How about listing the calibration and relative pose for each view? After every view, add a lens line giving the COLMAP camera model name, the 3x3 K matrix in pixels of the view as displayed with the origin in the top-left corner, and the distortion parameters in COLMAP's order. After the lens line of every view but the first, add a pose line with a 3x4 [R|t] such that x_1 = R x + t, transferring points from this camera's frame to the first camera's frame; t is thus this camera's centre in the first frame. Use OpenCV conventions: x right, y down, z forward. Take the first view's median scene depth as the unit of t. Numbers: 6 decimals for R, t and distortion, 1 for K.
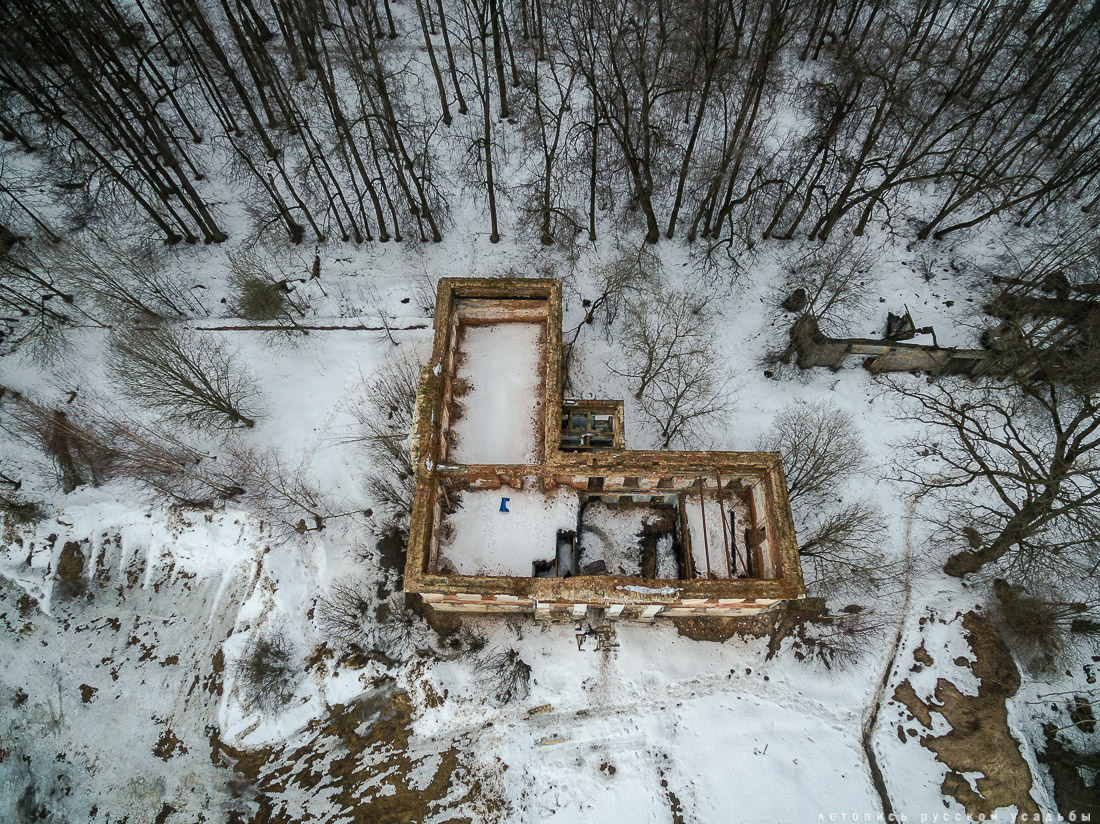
lens RADIAL K [[620.6, 0, 545.7], [0, 620.6, 420.4], [0, 0, 1]] dist [0.012278, 0.003509]
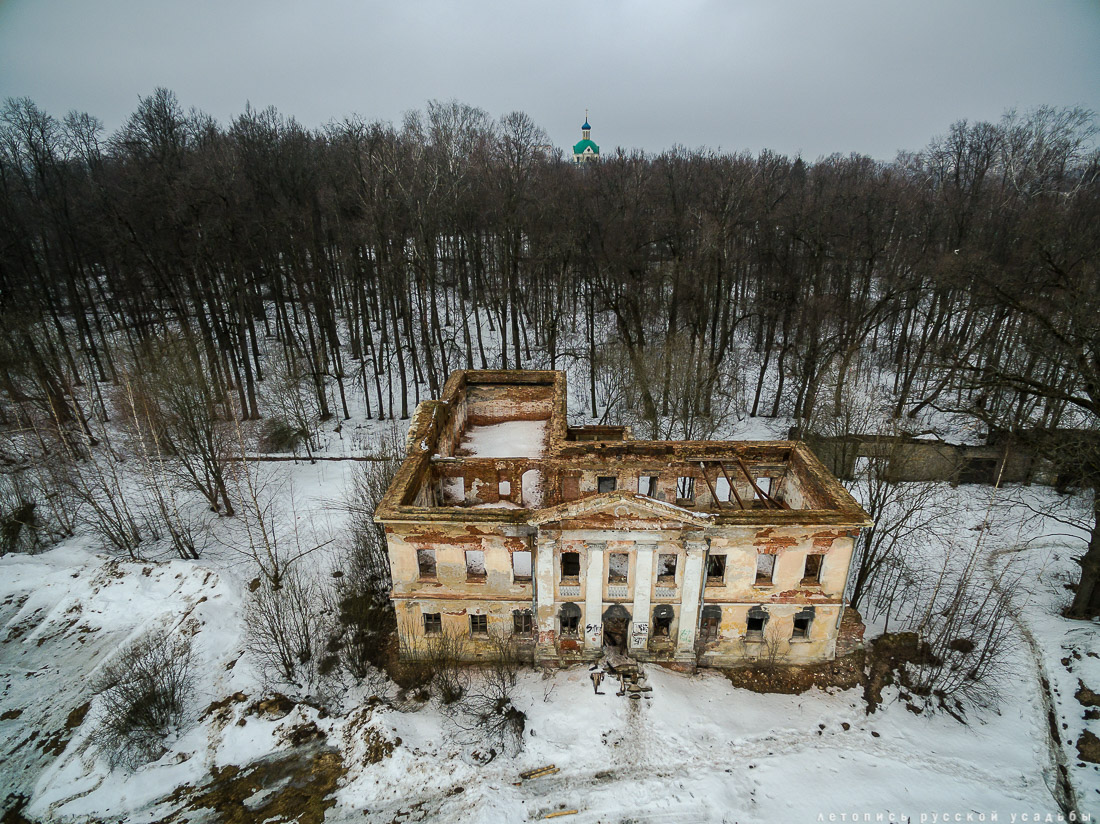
lens RADIAL K [[620.6, 0, 548.5], [0, 620.6, 411.4], [0, 0, 1]] dist [0.012278, 0.003509]
pose [[0.999949, 0.002134, -0.009888, 0.006480], [-0.008250, 0.737627, -0.675158, 0.616629], [0.005853, 0.675205, 0.737607, 0.263244]]
